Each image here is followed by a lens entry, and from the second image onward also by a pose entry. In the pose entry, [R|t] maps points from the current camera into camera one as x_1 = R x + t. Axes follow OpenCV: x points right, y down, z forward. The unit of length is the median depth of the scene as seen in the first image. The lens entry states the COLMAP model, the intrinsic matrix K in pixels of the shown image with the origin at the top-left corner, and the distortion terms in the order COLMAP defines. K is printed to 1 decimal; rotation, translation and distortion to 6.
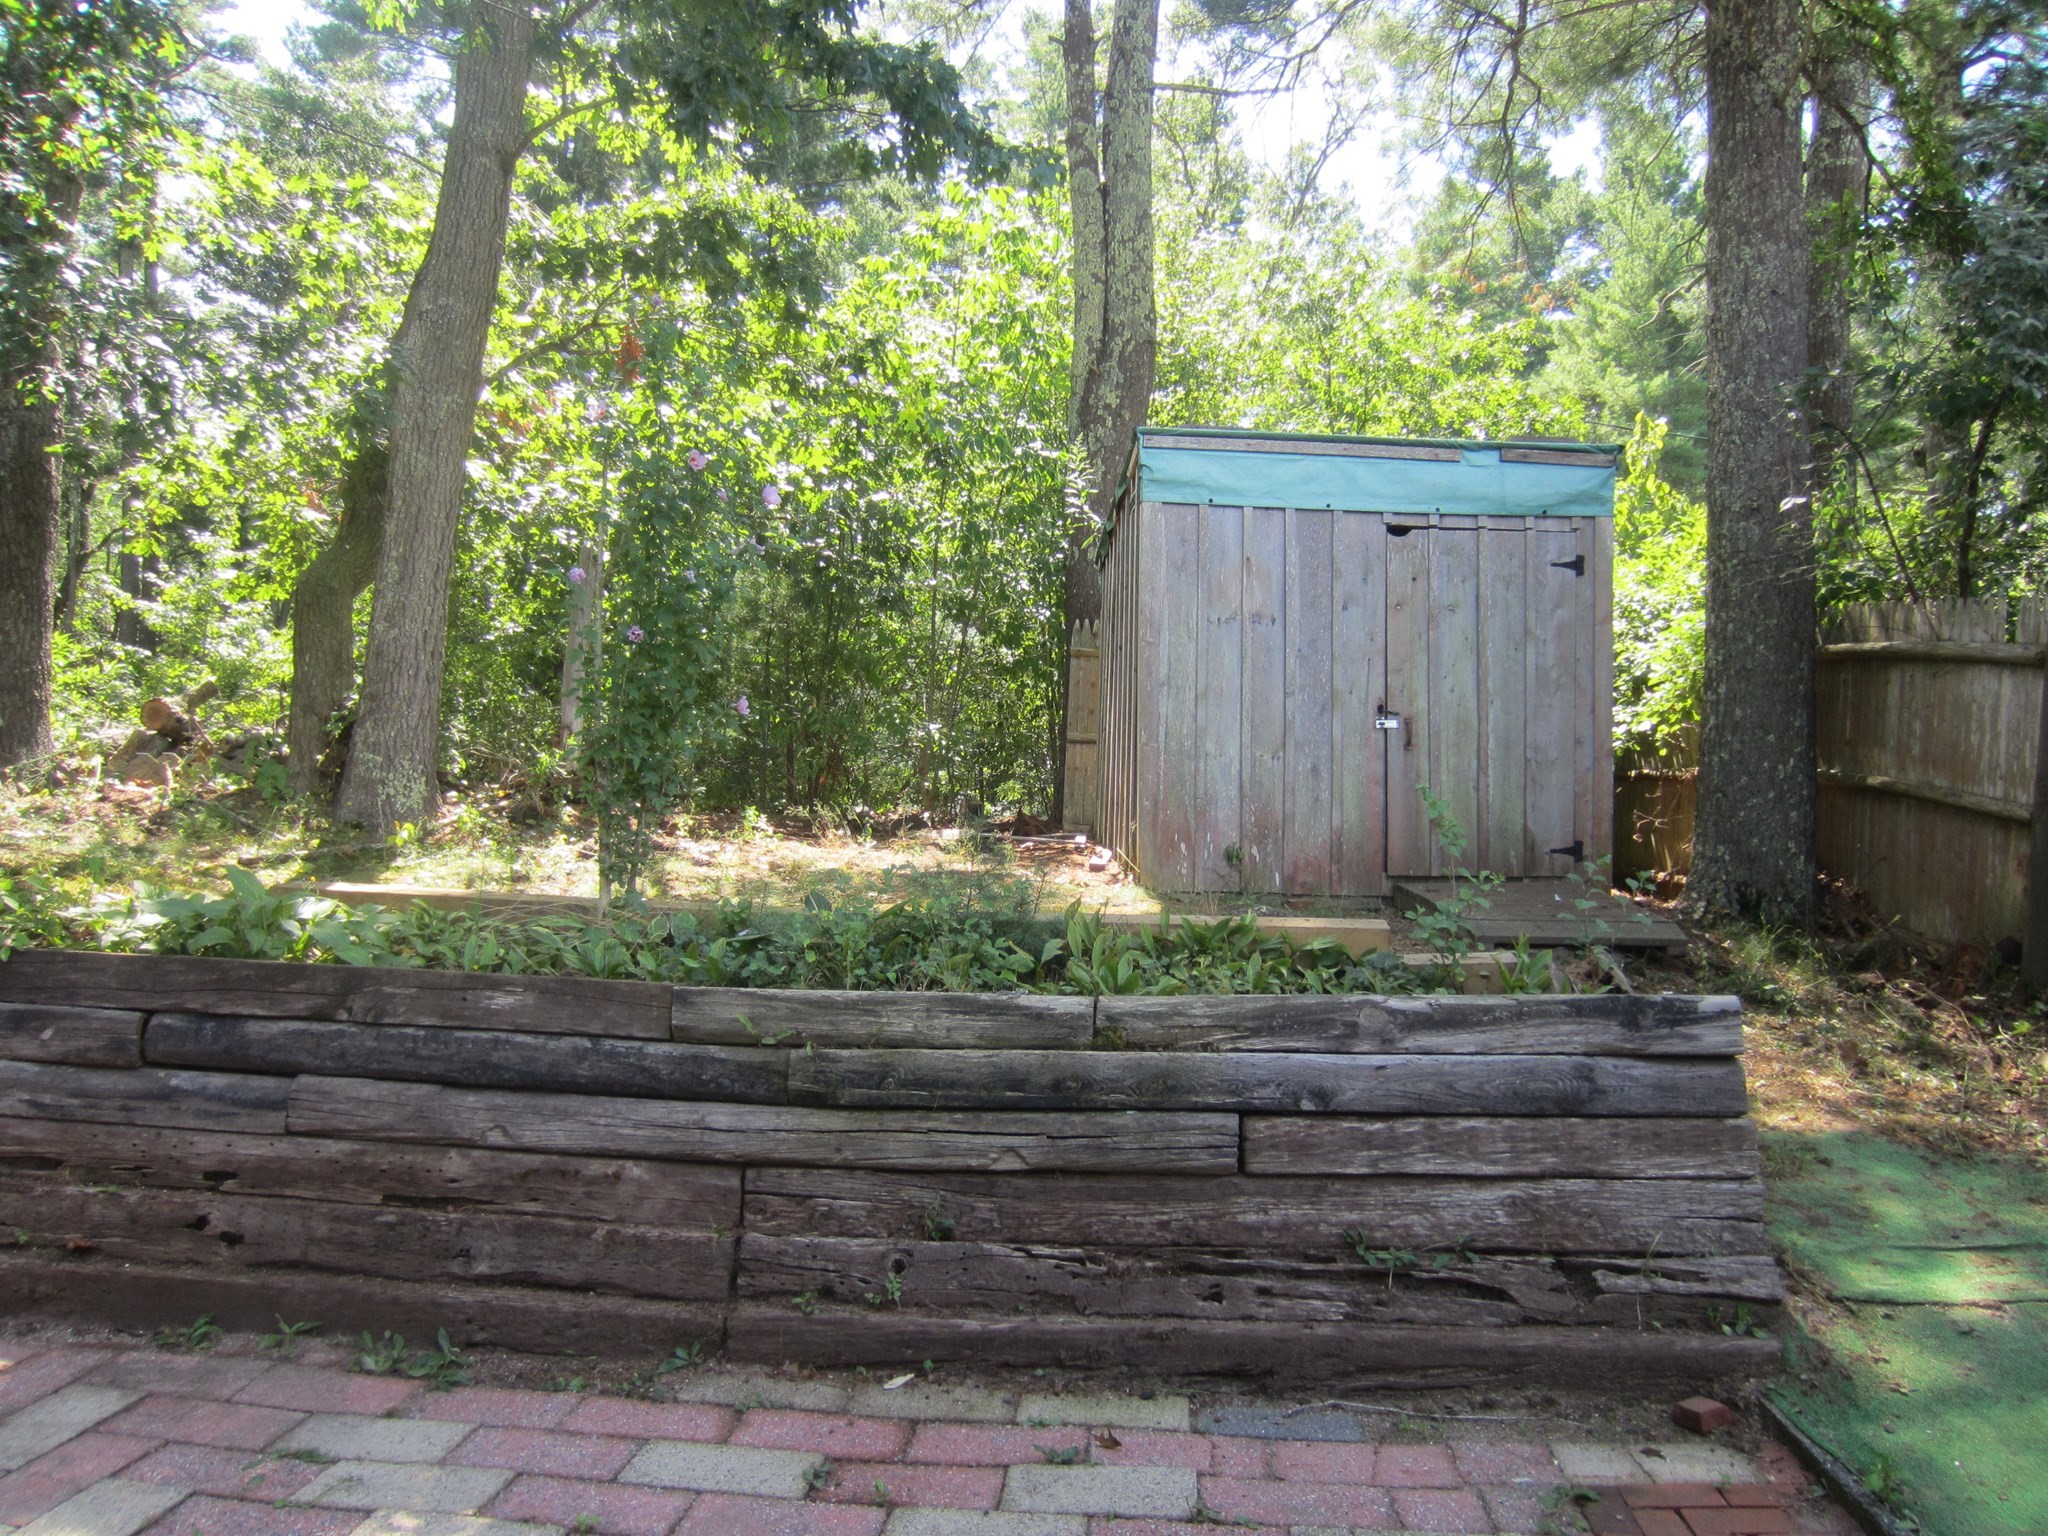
lens RADIAL K [[1479.2, 0, 1037.4], [0, 1479.2, 762.5], [0, 0, 1]] dist [-0.013390, 0.010056]
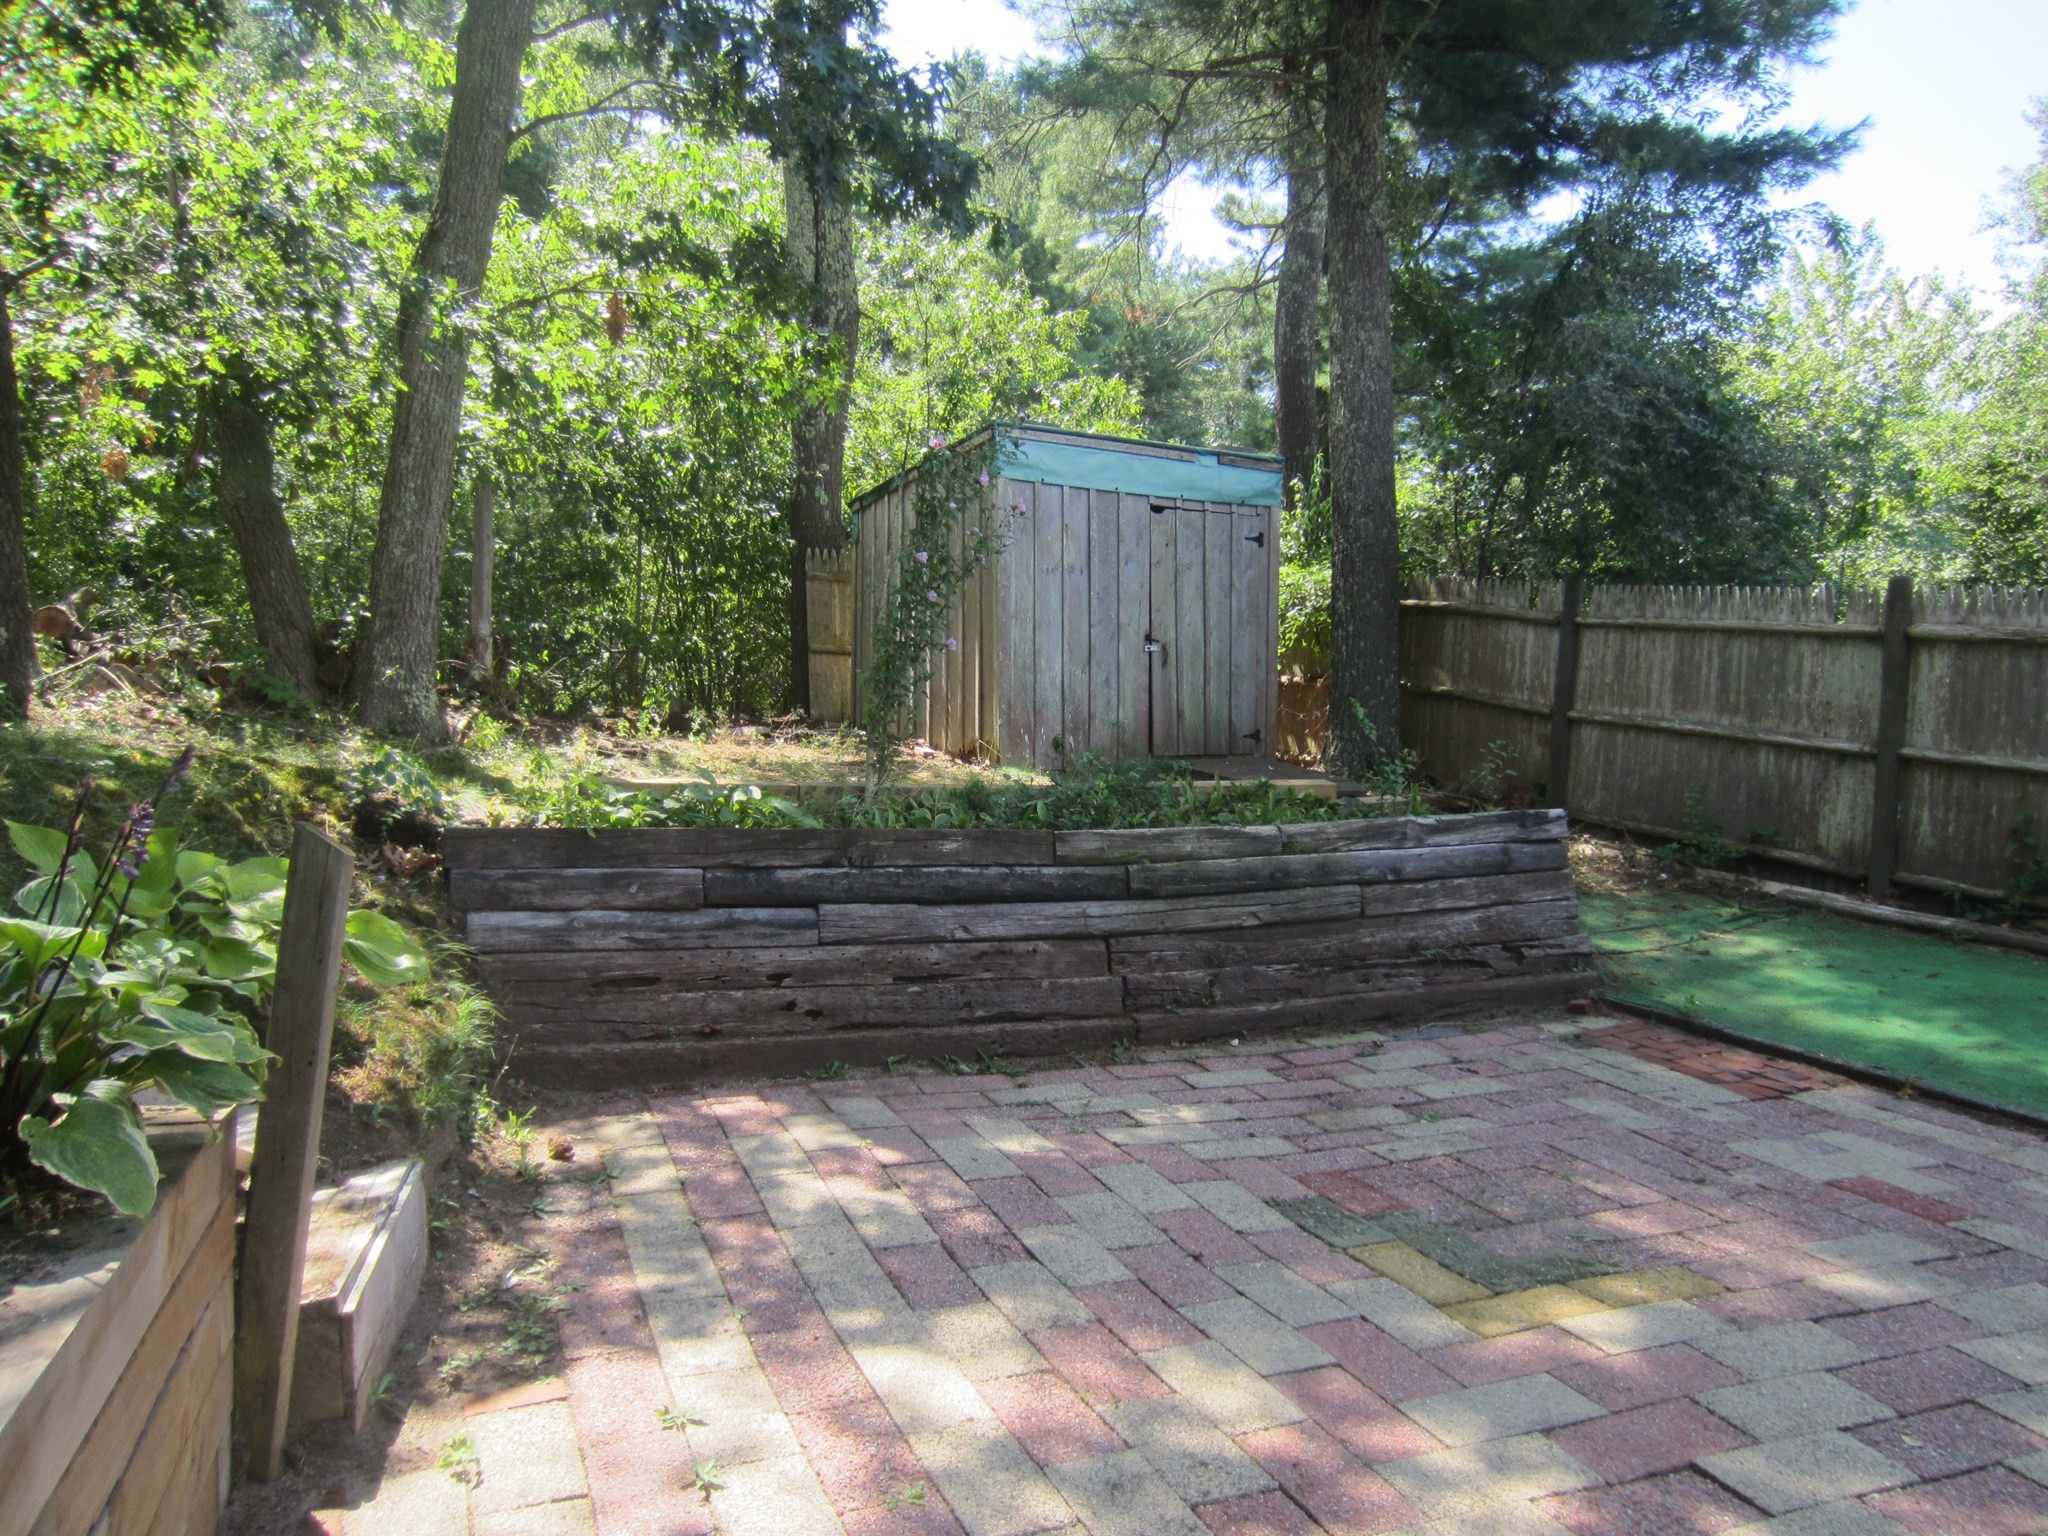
lens RADIAL K [[1479.2, 0, 1037.4], [0, 1479.2, 762.5], [0, 0, 1]] dist [-0.013390, 0.010056]
pose [[0.884027, -0.024966, 0.466768, -1.004762], [-0.010236, 0.997299, 0.072729, -0.036554], [-0.467324, -0.069072, 0.881384, -0.380976]]
